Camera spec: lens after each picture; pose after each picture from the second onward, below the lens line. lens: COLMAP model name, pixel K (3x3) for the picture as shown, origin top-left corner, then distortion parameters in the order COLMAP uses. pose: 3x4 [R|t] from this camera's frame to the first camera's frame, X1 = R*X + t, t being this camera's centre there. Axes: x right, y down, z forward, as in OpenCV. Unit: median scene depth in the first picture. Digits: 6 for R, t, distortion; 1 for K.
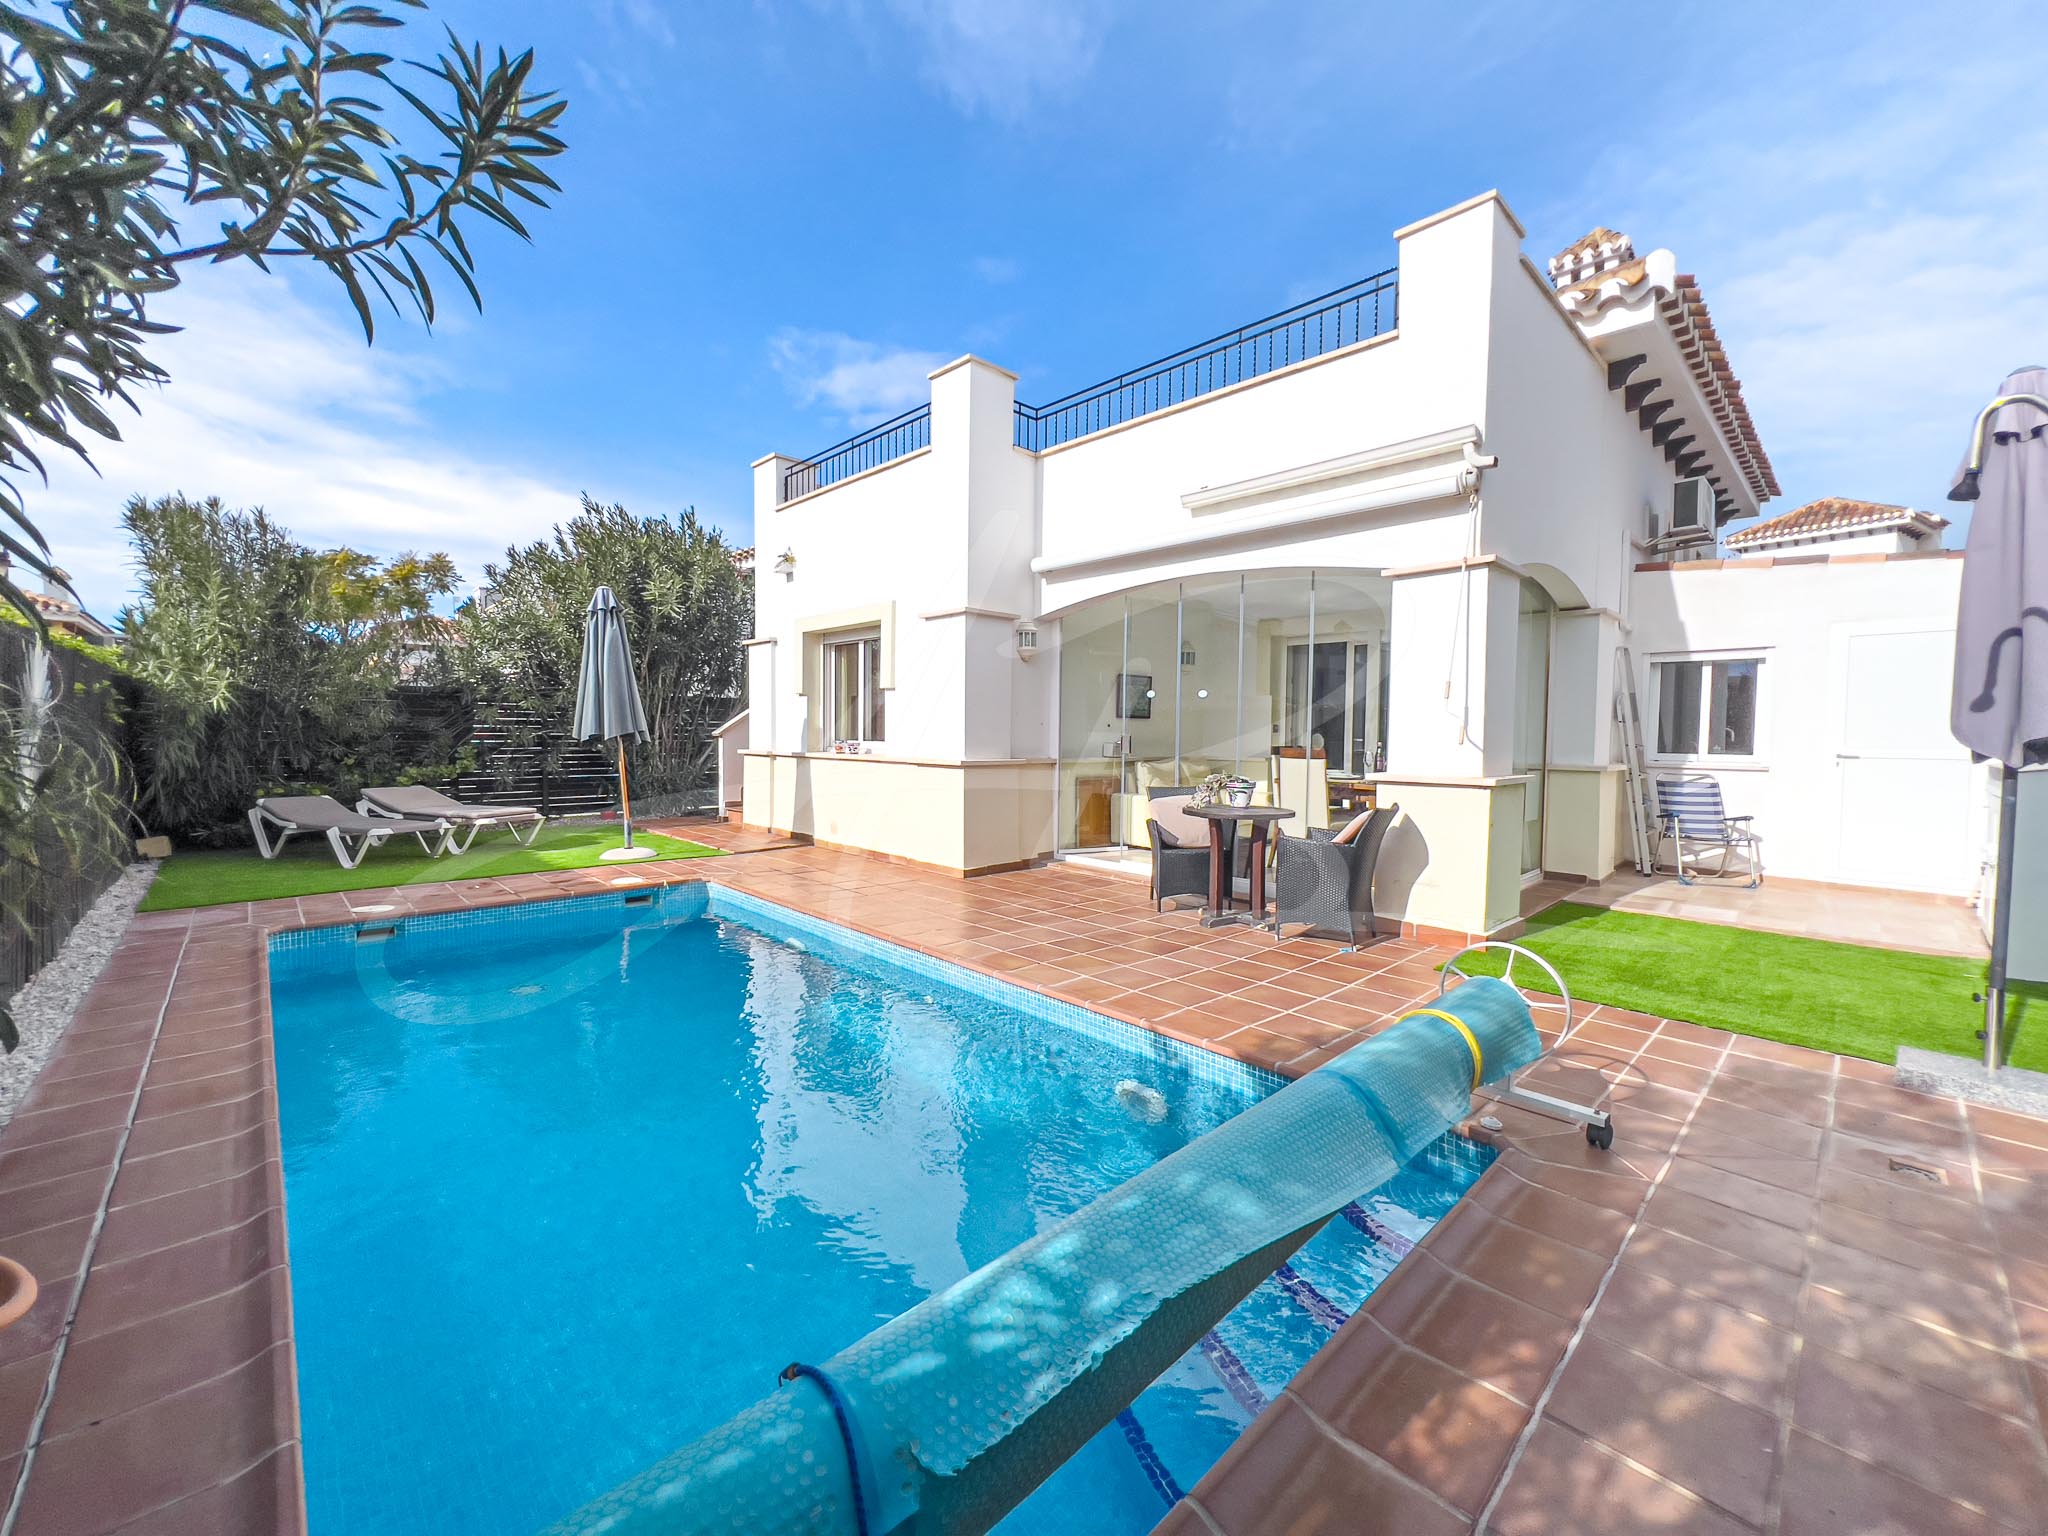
lens RADIAL K [[823.5, 0, 1022.9], [0, 823.5, 767.4], [0, 0, 1]] dist [-0.003133, -0.000086]
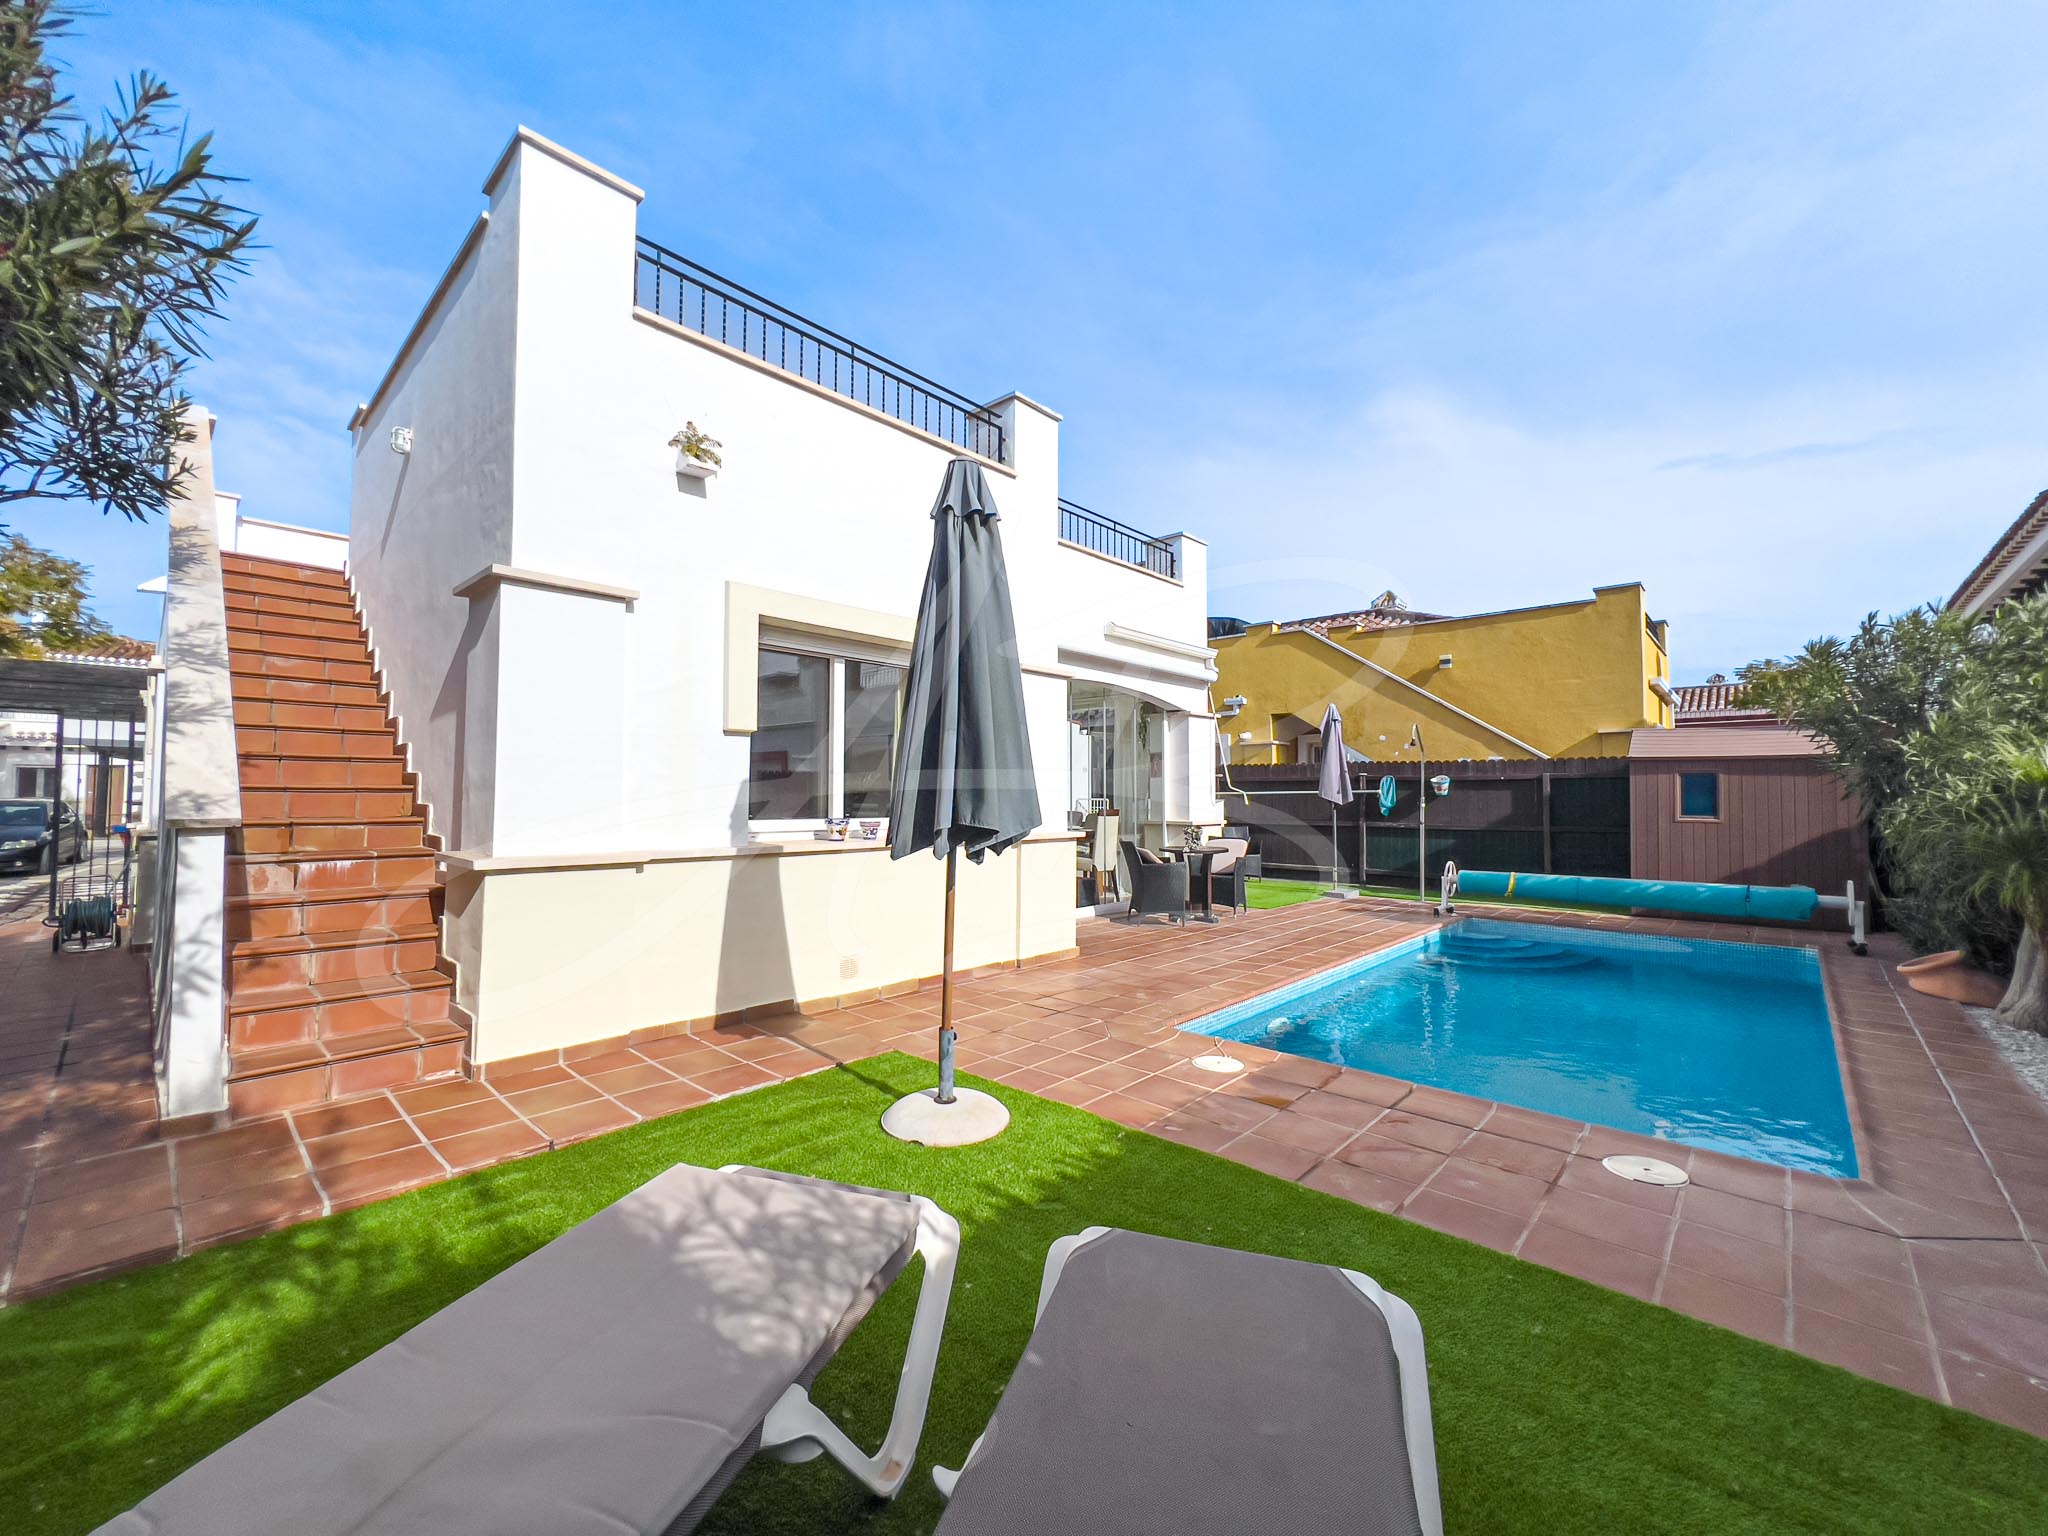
lens RADIAL K [[823.5, 0, 1023.3], [0, 823.5, 765.0], [0, 0, 1]] dist [-0.003133, -0.000086]
pose [[-0.065400, 0.029259, 0.997430, -0.857052], [0.038751, 0.998890, -0.026761, -0.052946], [-0.997106, 0.036901, -0.066461, 0.940765]]
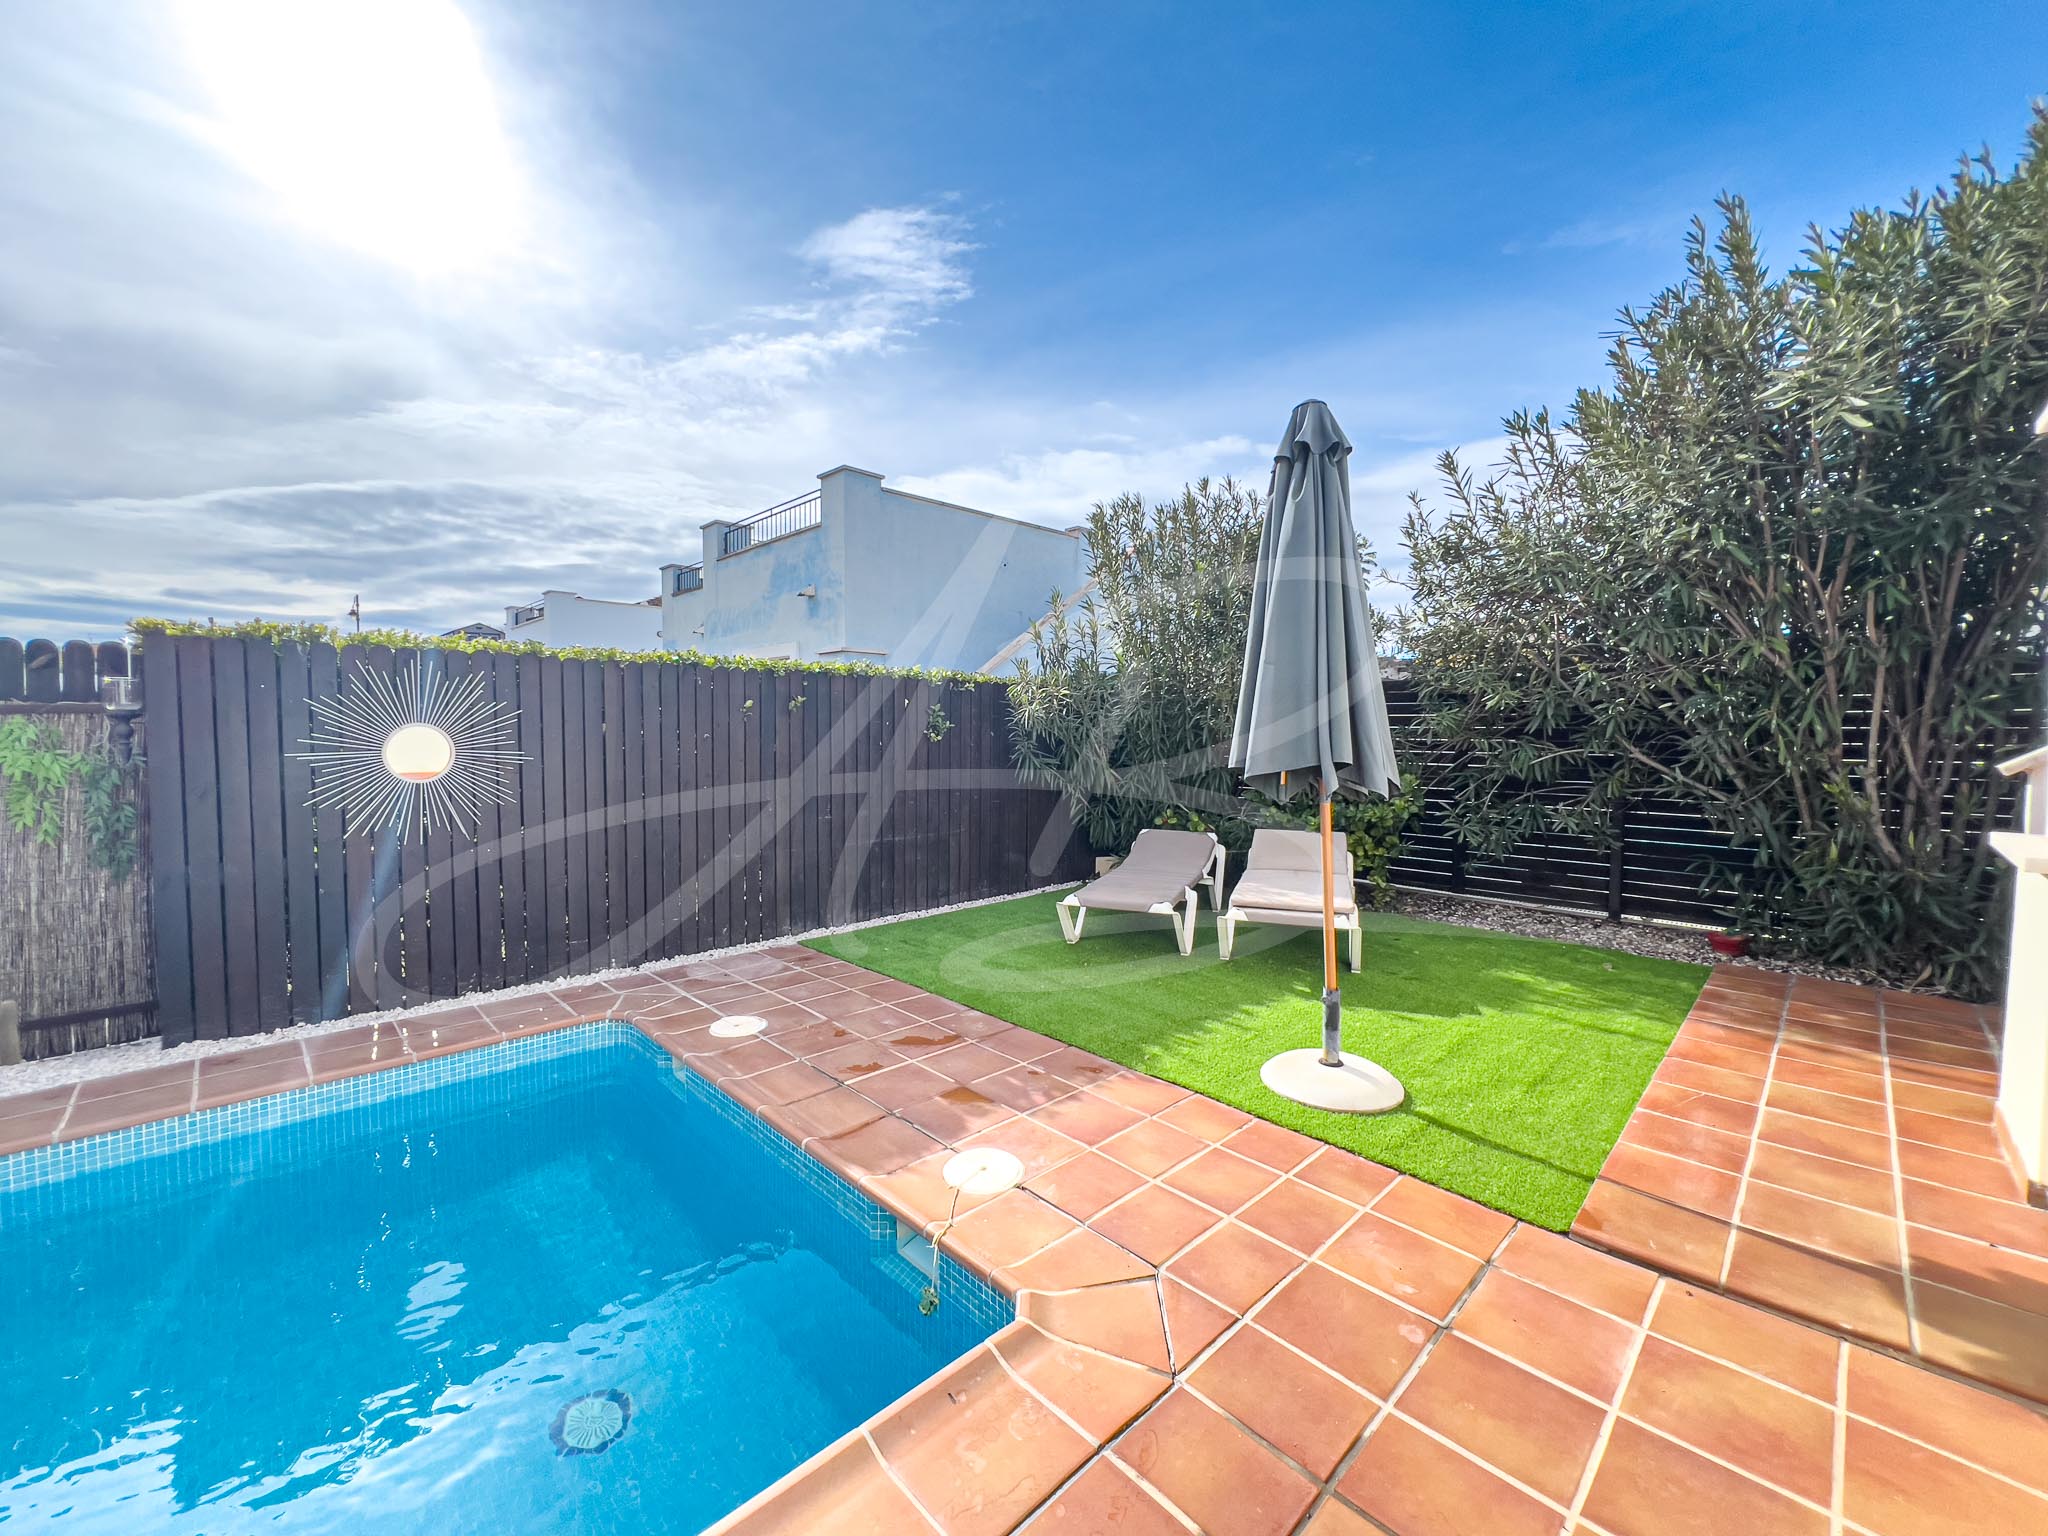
lens RADIAL K [[823.5, 0, 1022.9], [0, 823.5, 765.8], [0, 0, 1]] dist [-0.003133, -0.000086]
pose [[0.016447, 0.033993, -0.999287, -0.095173], [-0.046216, 0.998380, 0.033202, -0.045270], [0.998796, 0.045637, 0.017991, 0.806841]]
